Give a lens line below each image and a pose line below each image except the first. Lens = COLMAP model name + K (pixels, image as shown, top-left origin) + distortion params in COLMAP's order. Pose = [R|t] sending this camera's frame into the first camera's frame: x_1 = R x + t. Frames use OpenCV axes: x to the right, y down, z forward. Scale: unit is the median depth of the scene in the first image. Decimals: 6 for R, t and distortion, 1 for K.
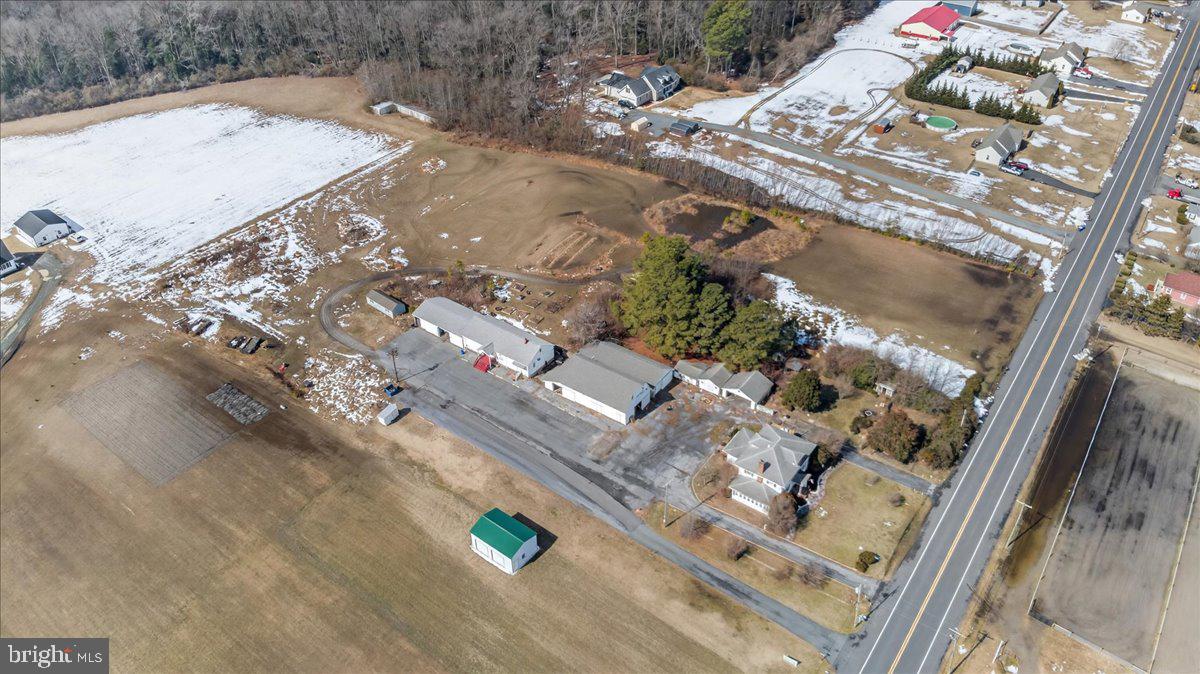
lens RADIAL K [[858.3, 0, 600.0], [0, 858.3, 337.0], [0, 0, 1]] dist [0.107618, -0.316386]
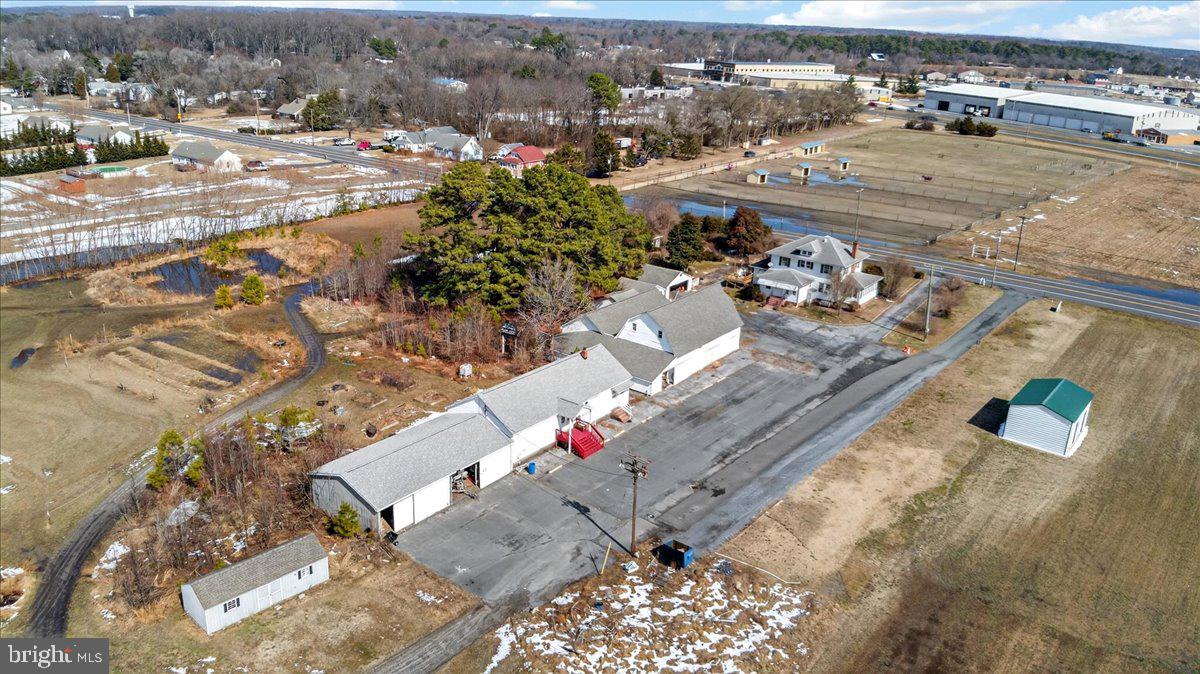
lens RADIAL K [[858.3, 0, 600.0], [0, 858.3, 337.0], [0, 0, 1]] dist [0.107618, -0.316386]
pose [[0.042497, -0.343763, 0.938094, -0.585929], [0.568315, 0.780556, 0.260288, -0.136479], [-0.821713, 0.522072, 0.228538, 0.915928]]
